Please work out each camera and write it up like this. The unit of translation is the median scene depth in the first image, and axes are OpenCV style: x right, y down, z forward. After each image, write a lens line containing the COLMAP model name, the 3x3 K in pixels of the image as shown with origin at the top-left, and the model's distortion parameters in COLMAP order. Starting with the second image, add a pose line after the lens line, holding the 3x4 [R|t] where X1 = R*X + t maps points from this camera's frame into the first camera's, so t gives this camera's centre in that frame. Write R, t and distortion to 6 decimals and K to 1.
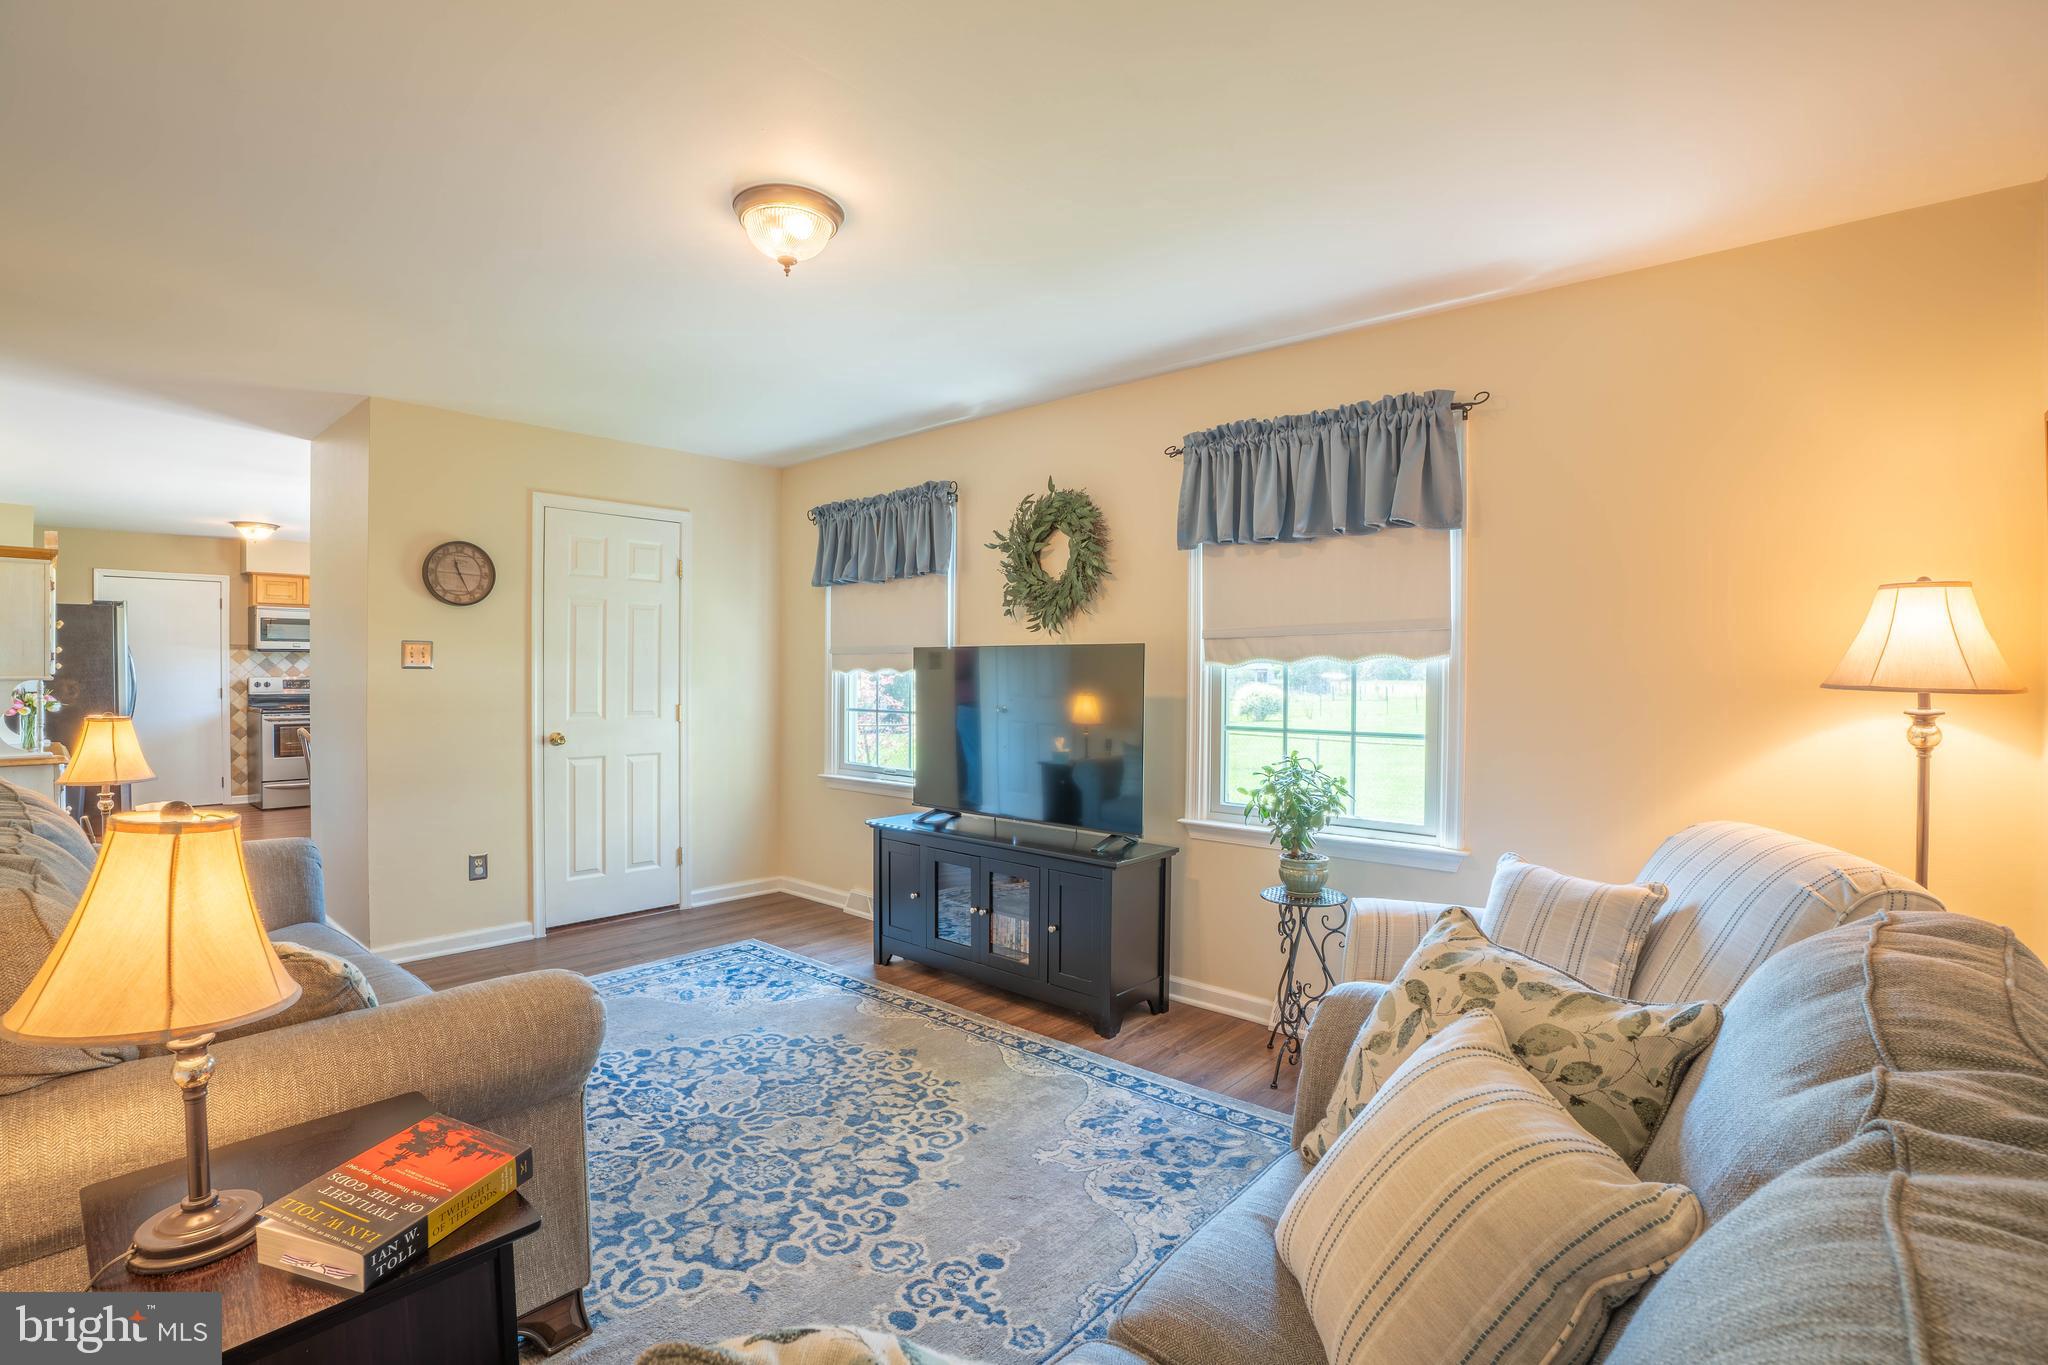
lens RADIAL K [[939.0, 0, 1021.3], [0, 939.0, 685.7], [0, 0, 1]] dist [-0.073602, 0.018091]
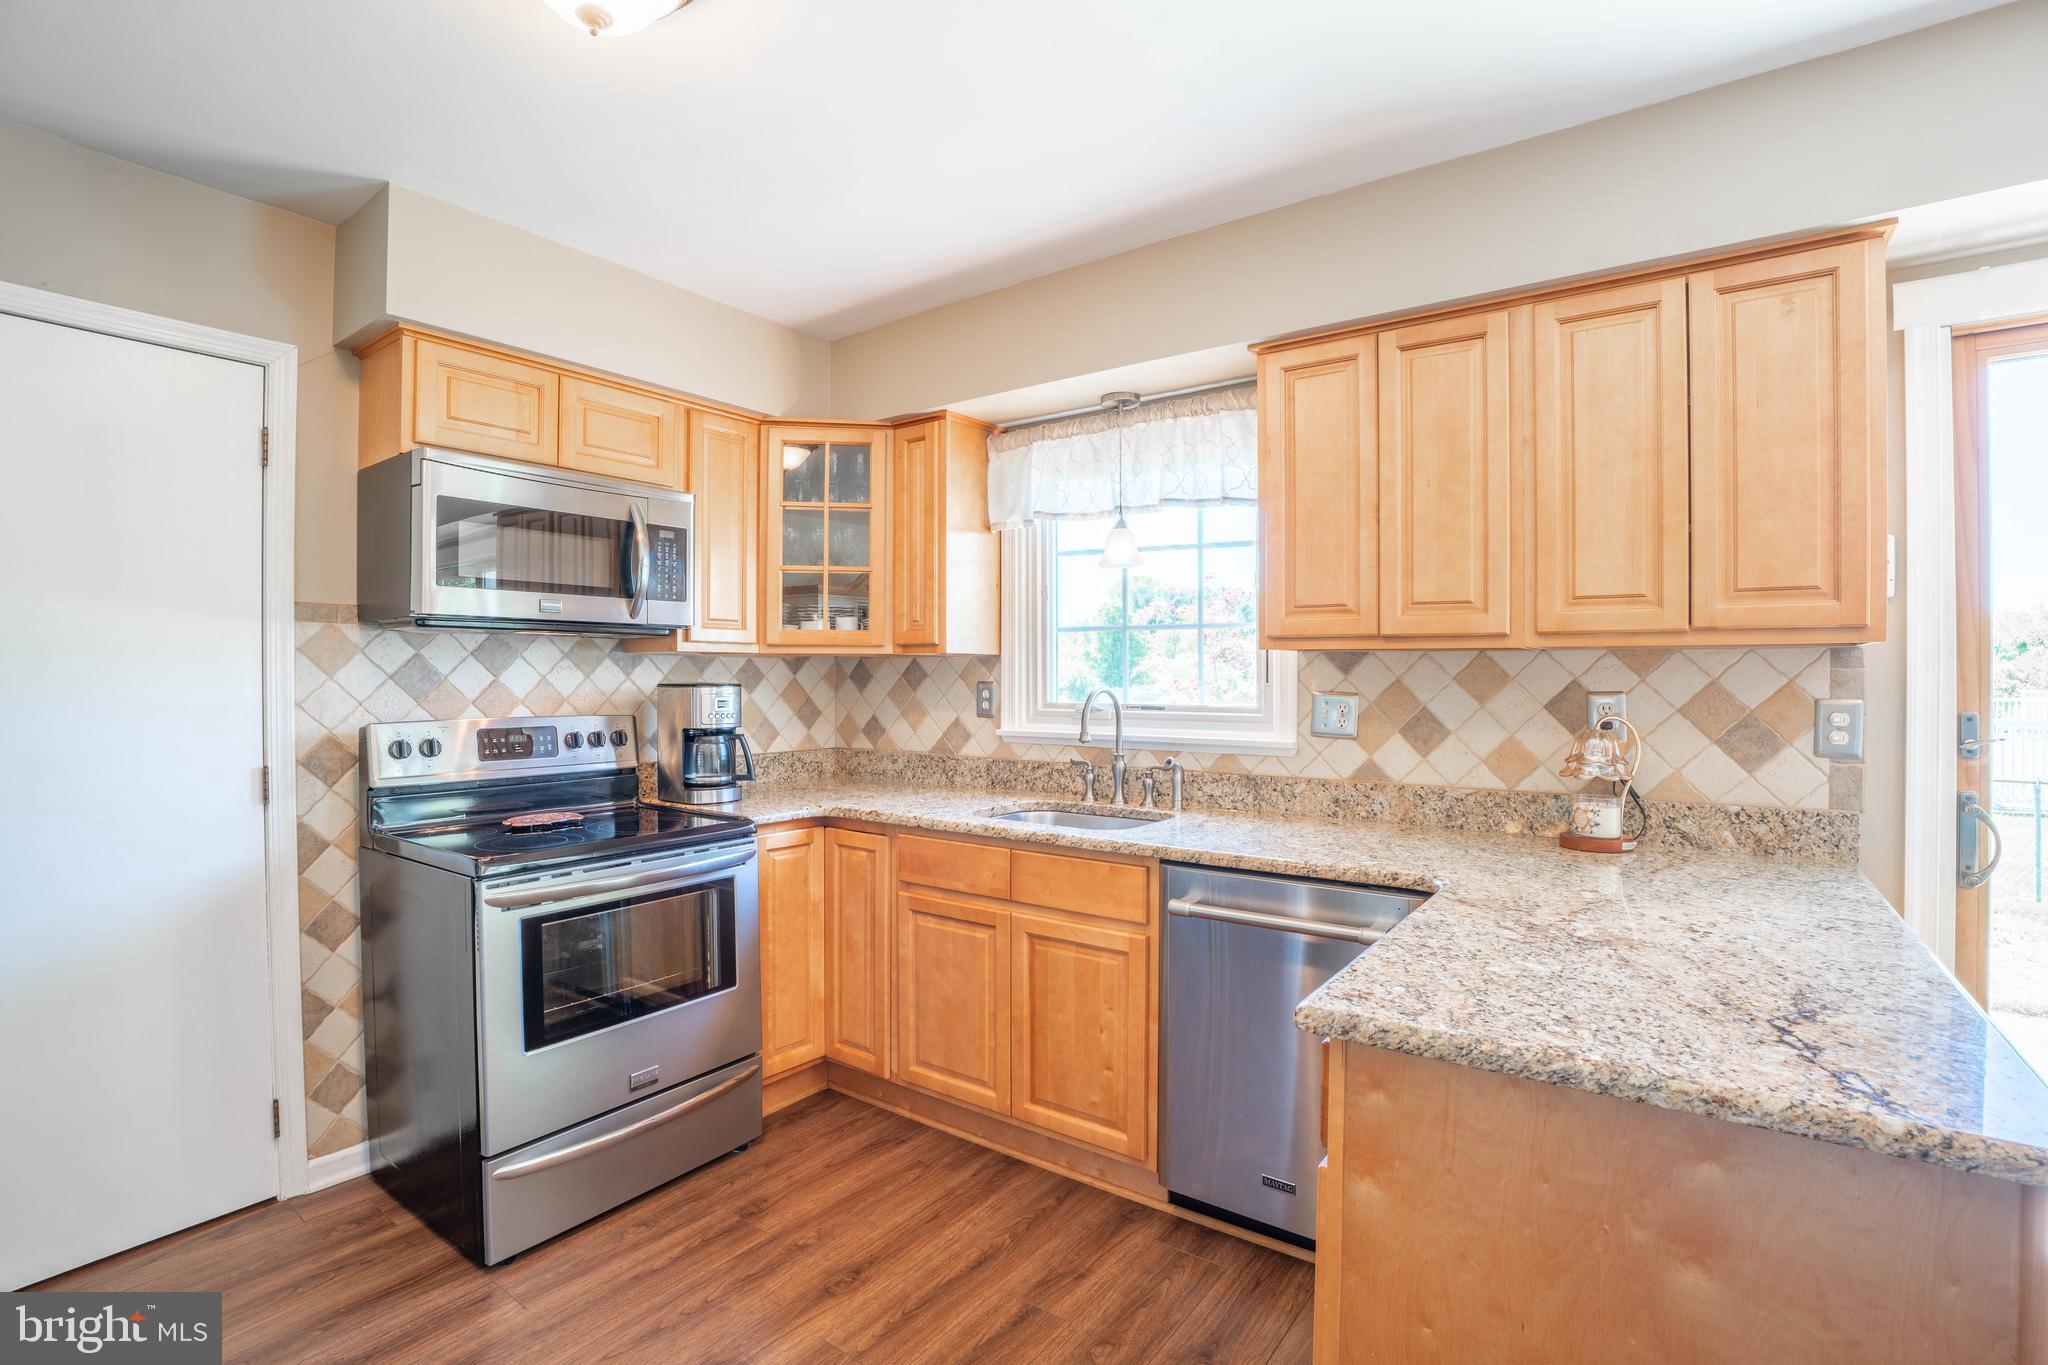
lens RADIAL K [[939.0, 0, 1021.3], [0, 939.0, 685.7], [0, 0, 1]] dist [-0.073602, 0.018091]
pose [[0.995539, -0.008454, 0.093972, -0.689858], [0.009339, 0.999916, -0.008989, -0.016456], [-0.093888, 0.009826, 0.995534, 0.708064]]
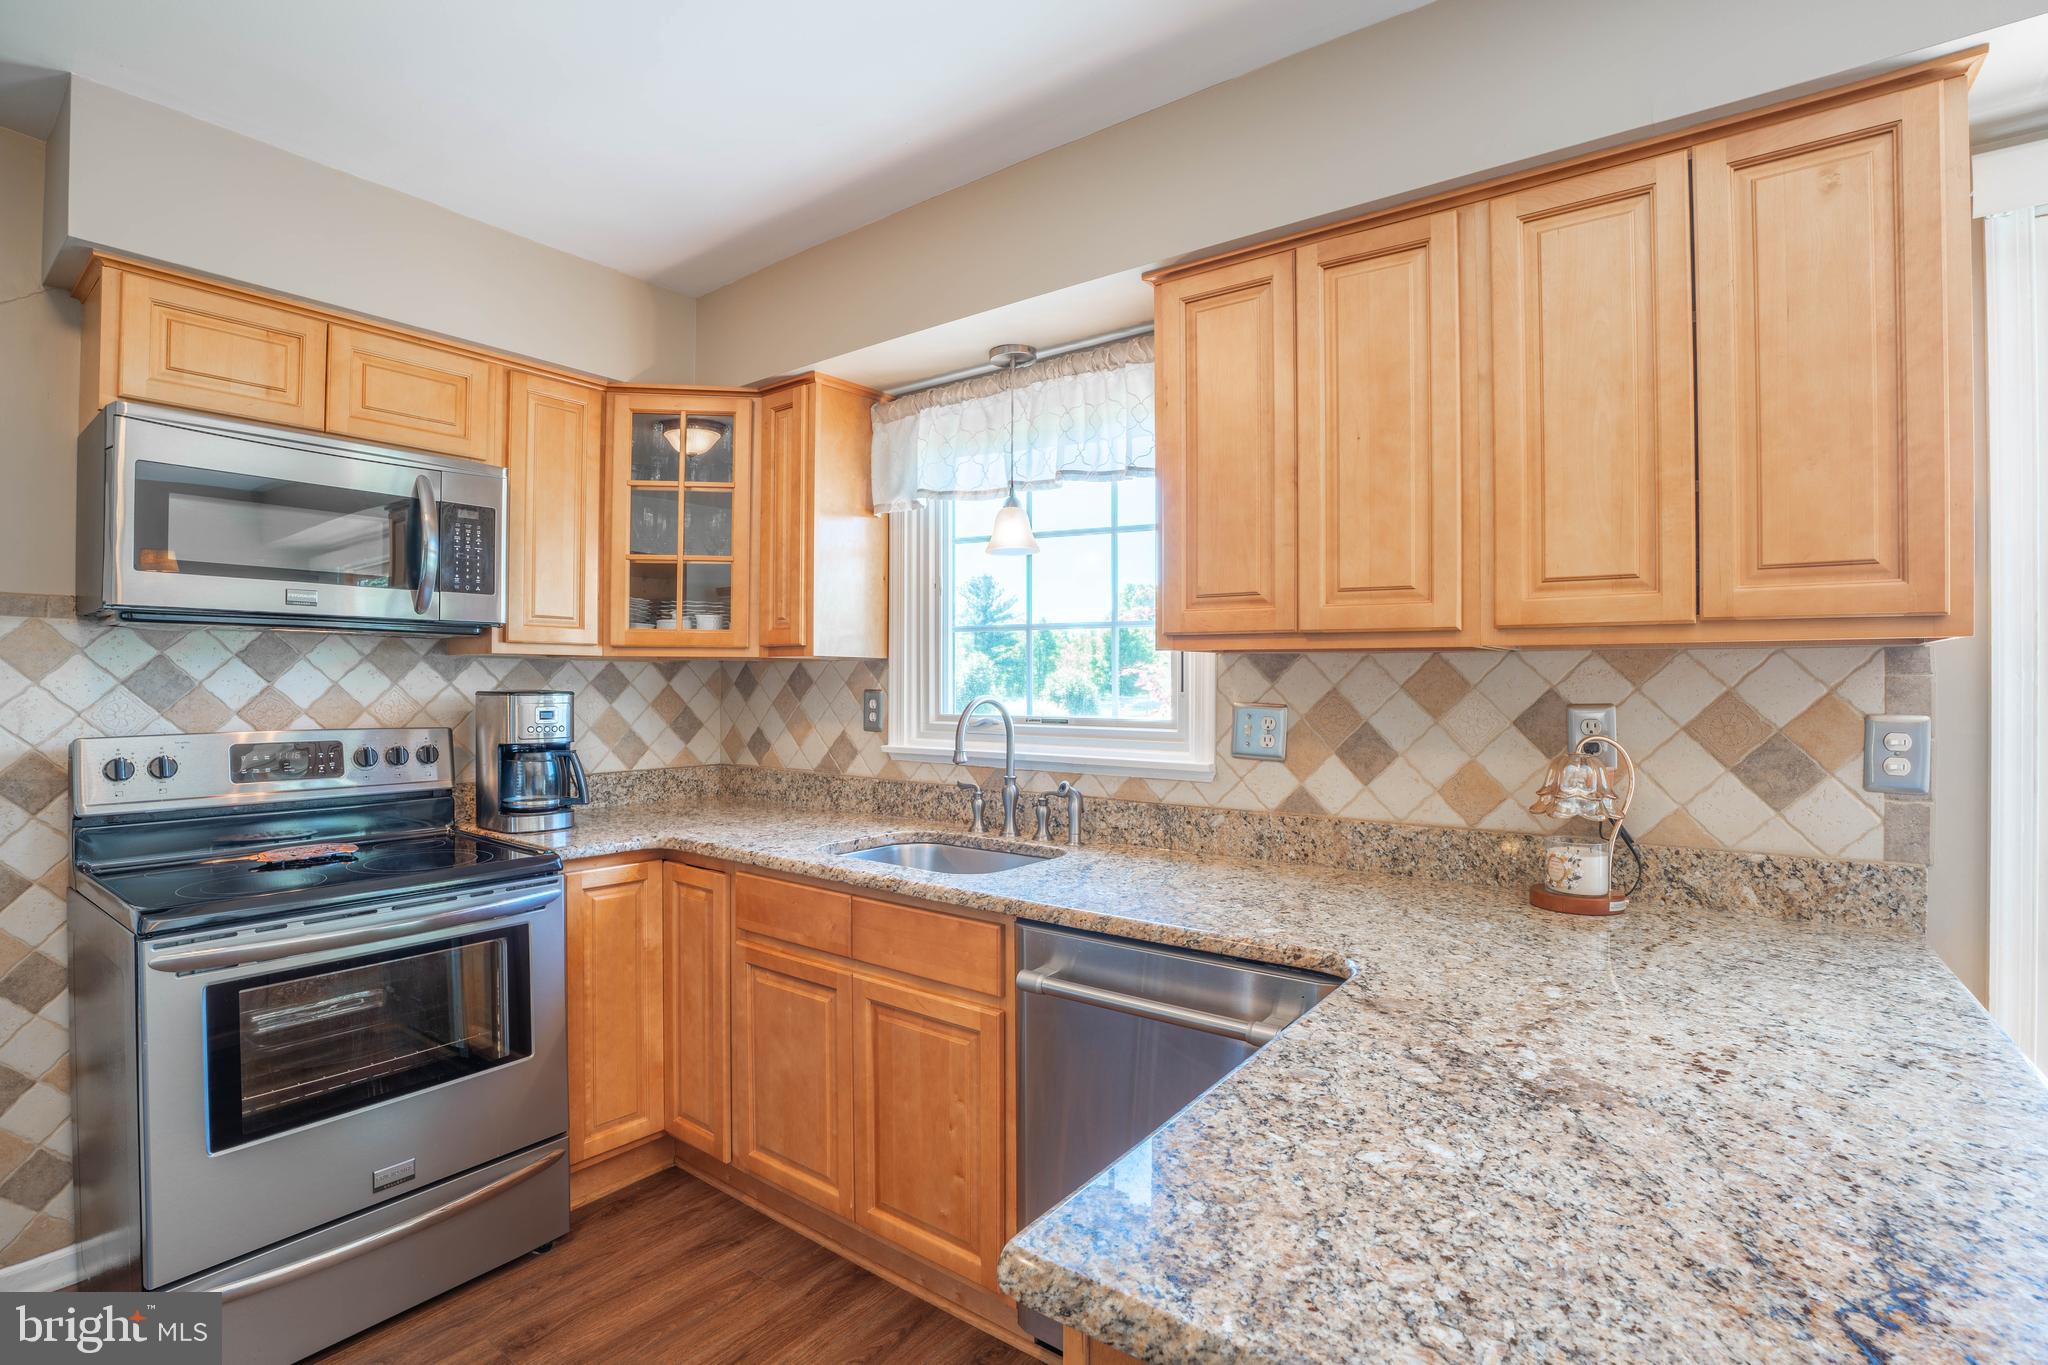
lens RADIAL K [[939.0, 0, 1021.3], [0, 939.0, 685.7], [0, 0, 1]] dist [-0.073602, 0.018091]
pose [[0.996294, -0.005662, 0.085826, -0.643761], [0.007183, 0.999822, -0.017422, -0.016973], [-0.085712, 0.017974, 0.996158, 0.758985]]
